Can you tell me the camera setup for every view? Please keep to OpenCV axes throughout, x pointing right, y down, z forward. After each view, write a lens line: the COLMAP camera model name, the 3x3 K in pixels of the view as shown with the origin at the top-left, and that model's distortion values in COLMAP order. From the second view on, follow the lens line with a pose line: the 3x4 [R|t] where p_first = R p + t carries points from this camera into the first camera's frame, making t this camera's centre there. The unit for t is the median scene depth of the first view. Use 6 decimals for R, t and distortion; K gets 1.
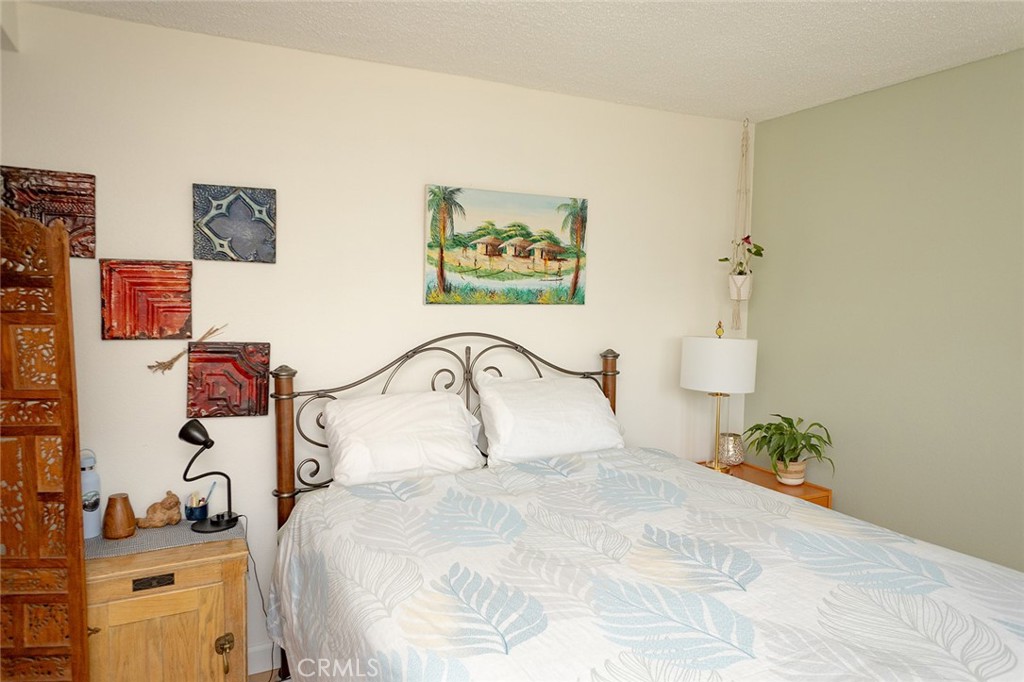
lens RADIAL K [[683.7, 0, 519.4], [0, 683.7, 339.8], [0, 0, 1]] dist [0.028455, -0.018695]
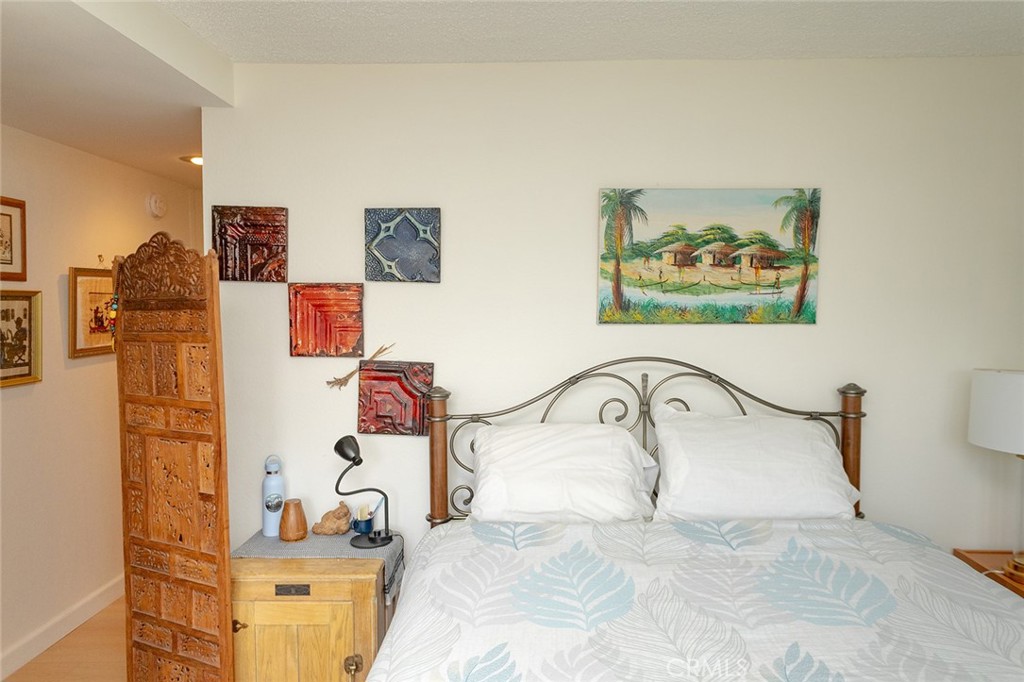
lens RADIAL K [[683.7, 0, 509.0], [0, 683.7, 339.7], [0, 0, 1]] dist [0.028455, -0.018695]
pose [[0.876148, 0.013546, -0.481852, 0.216323], [-0.024435, 0.999568, -0.016330, -0.016472], [0.481423, 0.026082, 0.876100, 0.197381]]
